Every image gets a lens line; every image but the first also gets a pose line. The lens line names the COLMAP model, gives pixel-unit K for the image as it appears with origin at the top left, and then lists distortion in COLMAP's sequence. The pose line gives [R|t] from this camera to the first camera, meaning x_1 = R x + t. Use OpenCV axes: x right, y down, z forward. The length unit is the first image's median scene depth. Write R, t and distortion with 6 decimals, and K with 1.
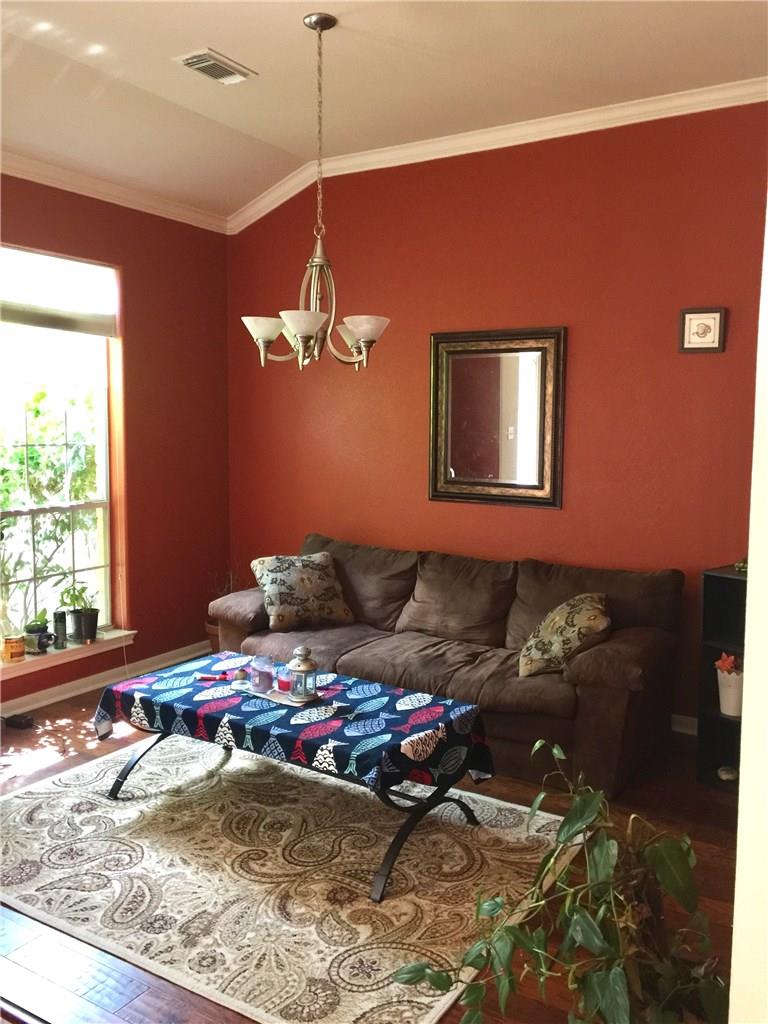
lens RADIAL K [[870.3, 0, 387.6], [0, 870.3, 495.0], [0, 0, 1]] dist [0.083099, -0.104877]
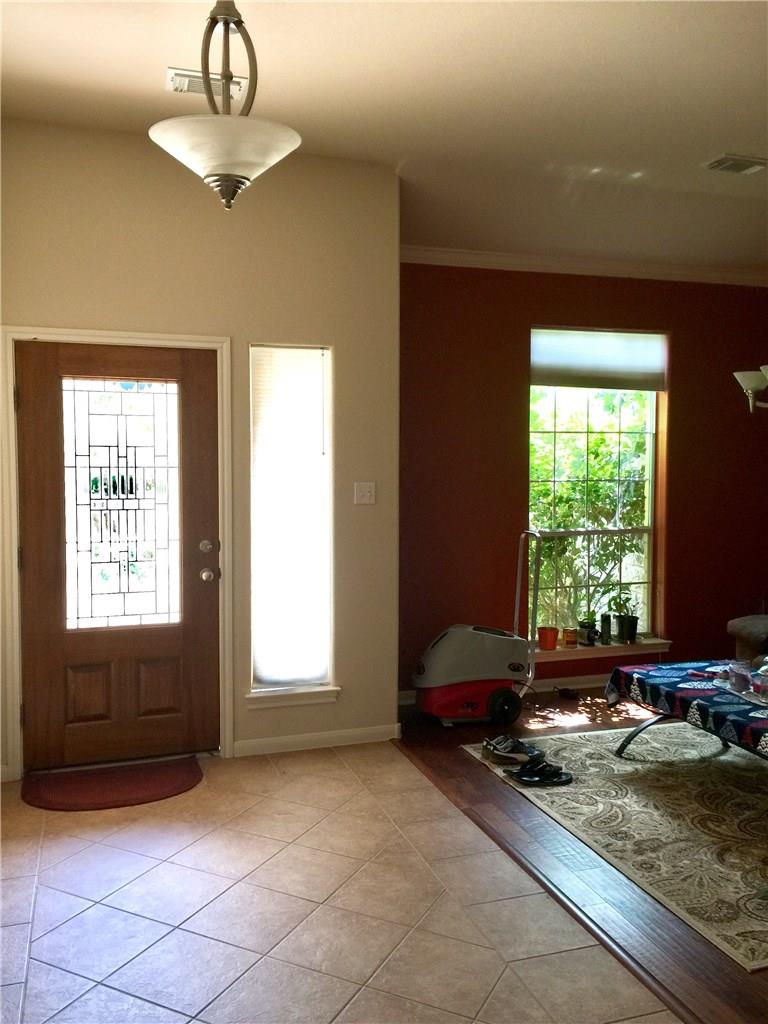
lens RADIAL K [[873.4, 0, 381.7], [0, 873.4, 501.7], [0, 0, 1]] dist [0.089996, -0.122224]
pose [[0.766187, 0.026608, -0.642067, 0.232748], [-0.052076, 0.998427, -0.020767, 0.020905], [0.640505, 0.049348, 0.766367, -0.212721]]
